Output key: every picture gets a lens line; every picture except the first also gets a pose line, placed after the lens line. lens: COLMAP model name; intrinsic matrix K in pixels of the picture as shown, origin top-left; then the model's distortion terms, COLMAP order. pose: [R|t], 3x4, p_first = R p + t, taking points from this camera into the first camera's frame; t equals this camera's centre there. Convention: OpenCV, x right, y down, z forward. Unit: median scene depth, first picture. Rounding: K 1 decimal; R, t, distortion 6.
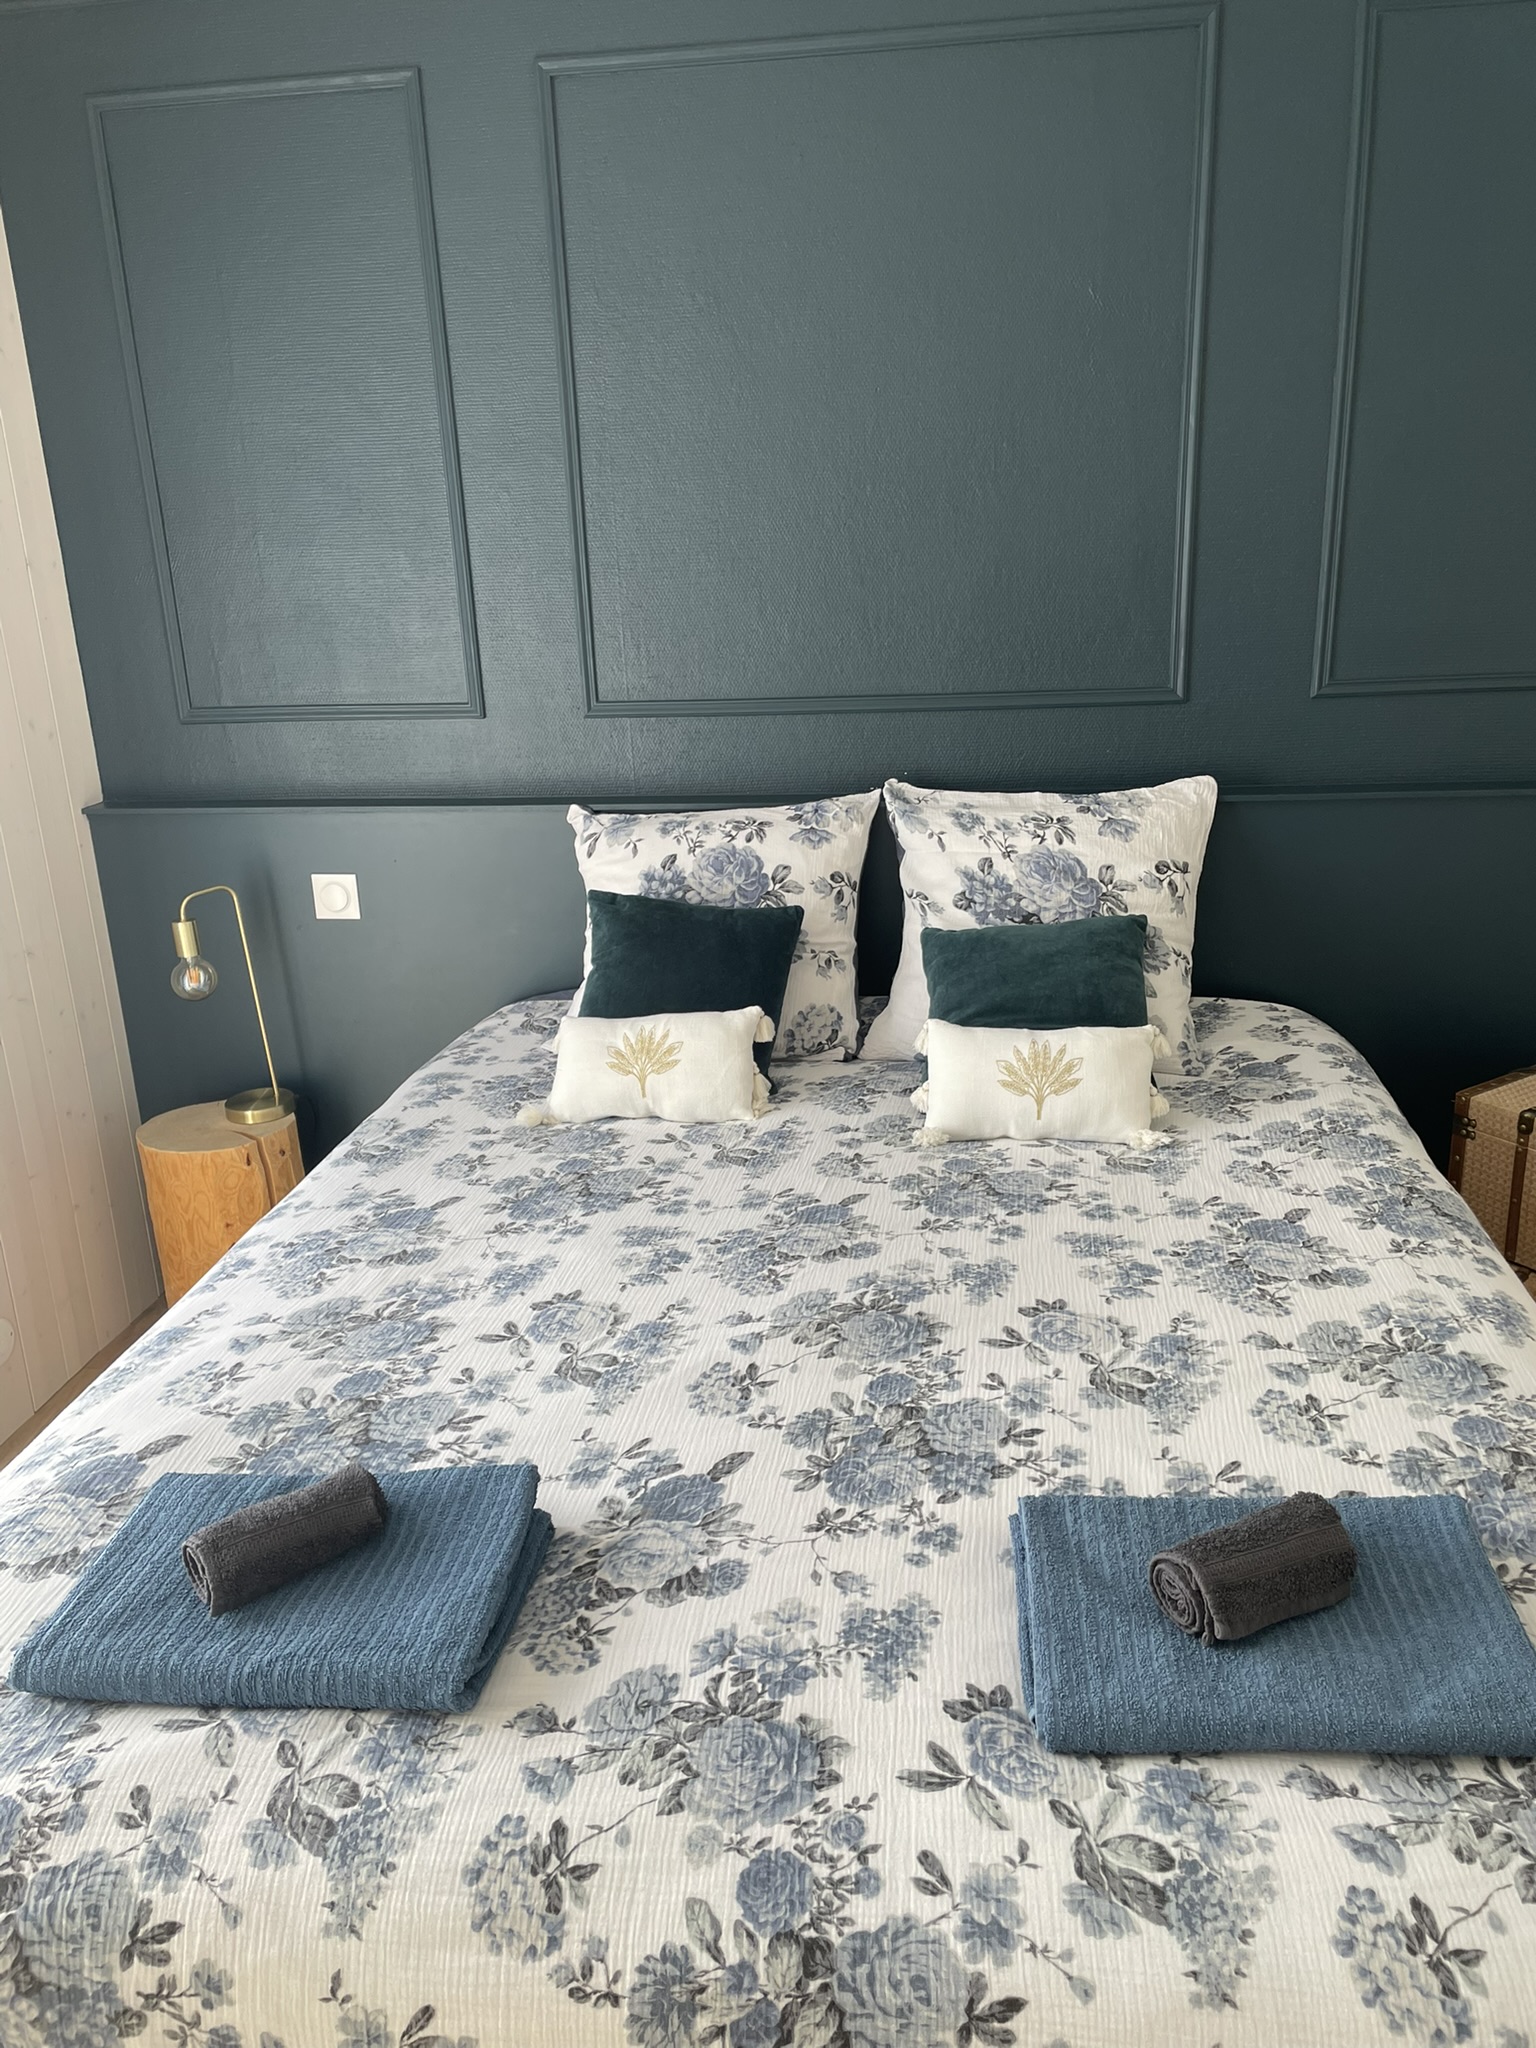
lens RADIAL K [[1545.5, 0, 760.7], [0, 1545.5, 1019.3], [0, 0, 1]] dist [0.092609, -0.119902]
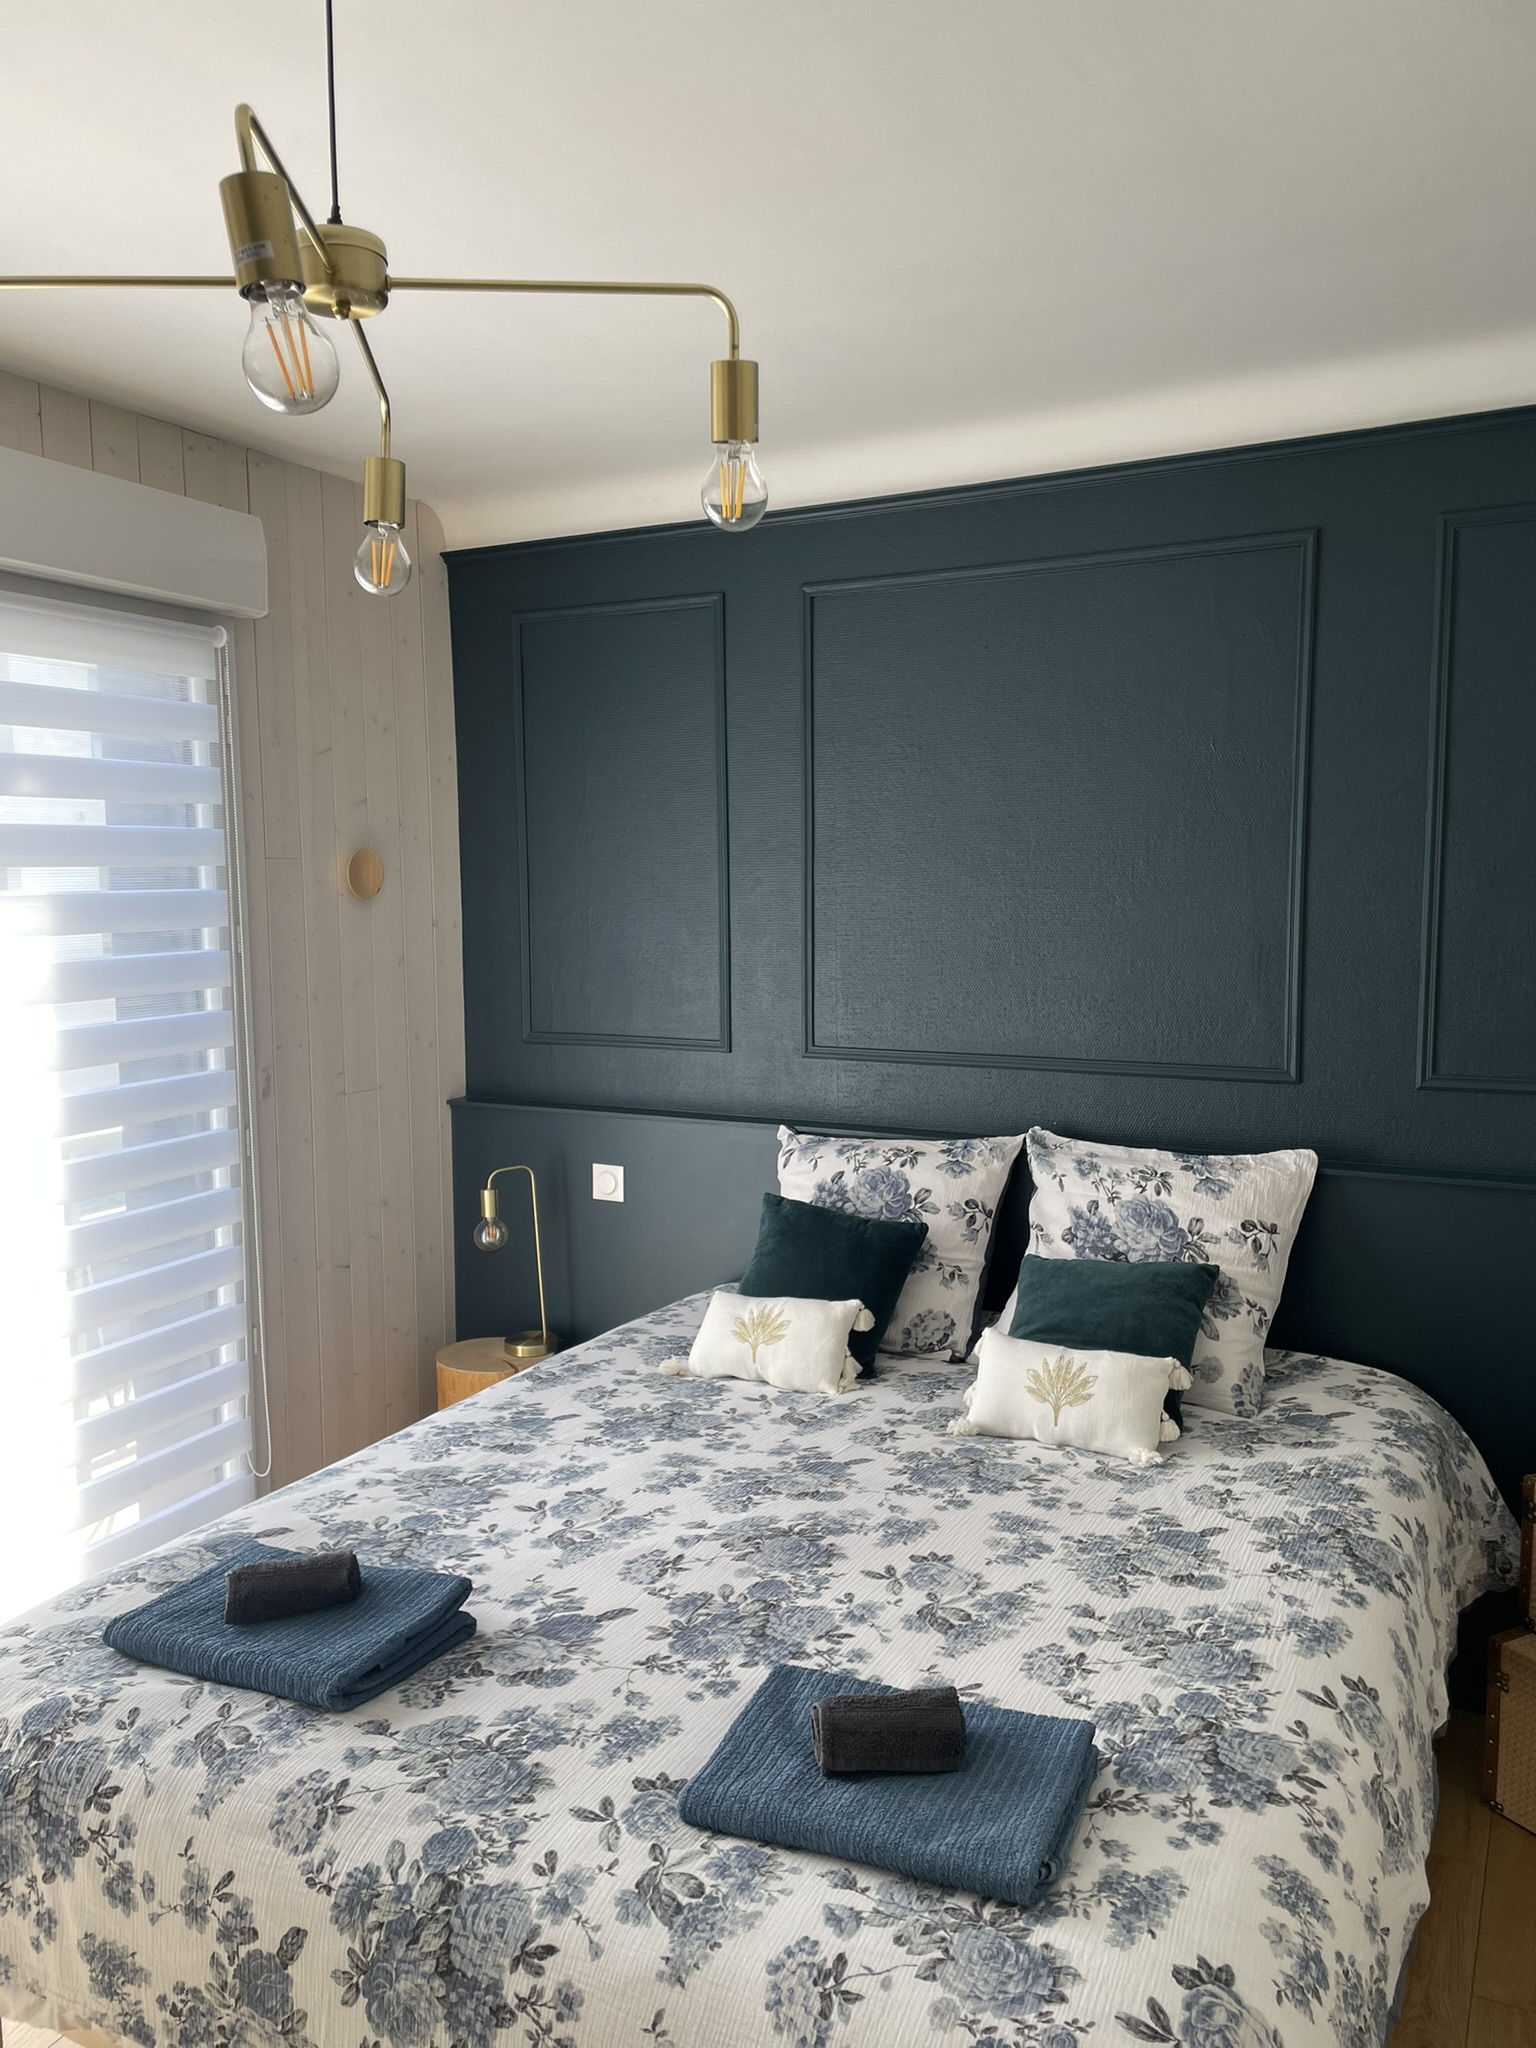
lens RADIAL K [[1545.5, 0, 761.0], [0, 1545.5, 1034.2], [0, 0, 1]] dist [0.092609, -0.119902]
pose [[0.940728, 0.065517, -0.332773, 0.452515], [-0.131666, 0.974759, -0.180300, 0.024931], [0.312561, 0.213428, 0.925610, -0.267918]]
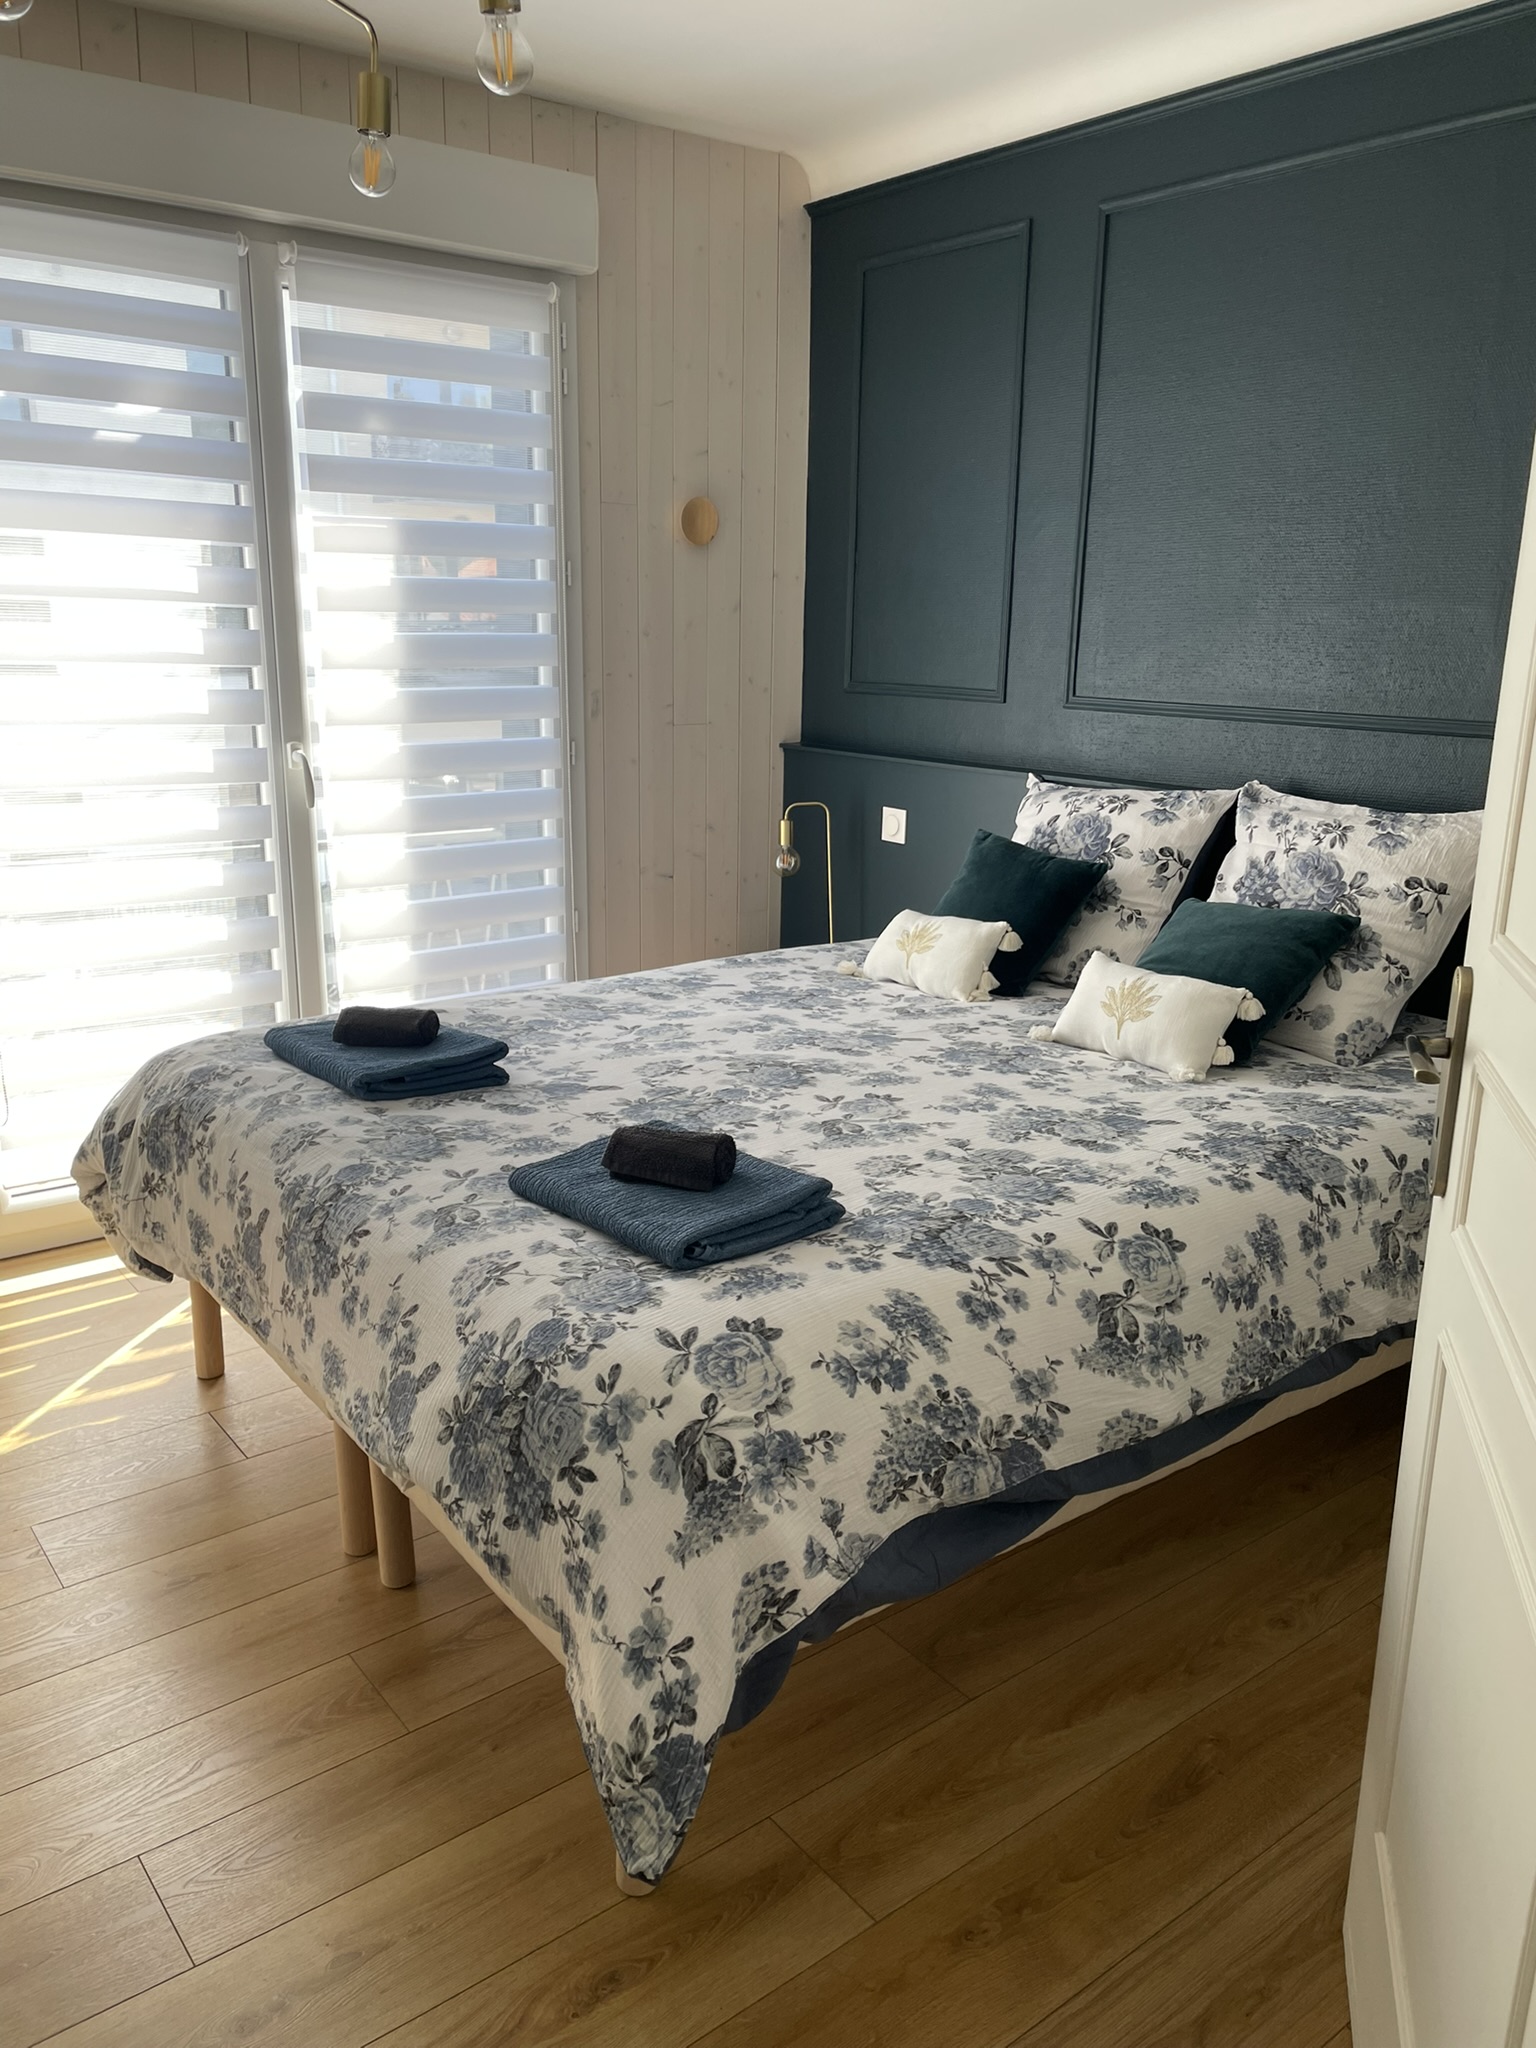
lens RADIAL K [[1545.5, 0, 759.9], [0, 1545.5, 1019.5], [0, 0, 1]] dist [0.092609, -0.119902]
pose [[0.707542, 0.227387, -0.669089, 1.045729], [-0.259469, 0.964278, 0.053326, 0.077226], [0.657313, 0.135877, 0.741267, -0.101753]]
